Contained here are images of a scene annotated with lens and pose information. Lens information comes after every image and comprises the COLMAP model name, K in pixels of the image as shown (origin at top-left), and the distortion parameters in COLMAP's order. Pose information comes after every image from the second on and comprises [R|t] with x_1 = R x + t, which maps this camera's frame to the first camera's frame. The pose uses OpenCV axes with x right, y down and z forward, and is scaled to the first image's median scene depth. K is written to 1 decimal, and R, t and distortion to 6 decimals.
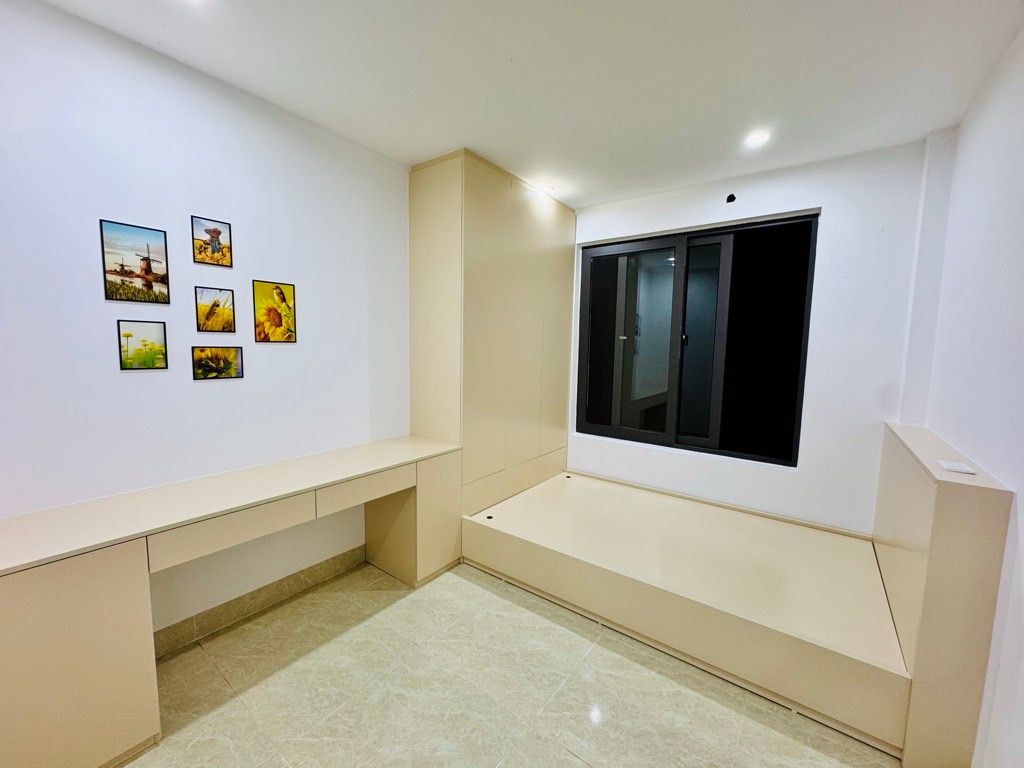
lens RADIAL K [[408.3, 0, 512.7], [0, 408.3, 383.7], [0, 0, 1]] dist [-0.000880, 0.000089]
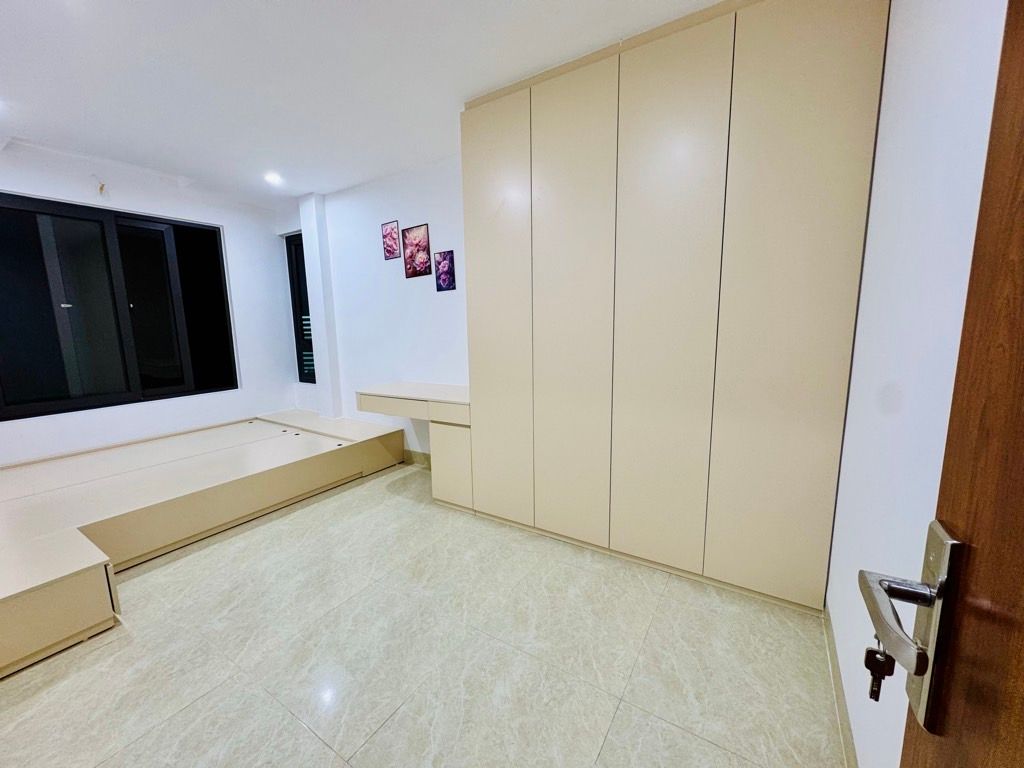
lens RADIAL K [[408.3, 0, 512.2], [0, 408.3, 384.3], [0, 0, 1]] dist [-0.000880, 0.000089]
pose [[-0.087747, -0.162886, 0.982735, -0.997018], [0.103122, 0.979755, 0.171599, -0.057605], [-0.990791, 0.116399, -0.069173, 1.409242]]
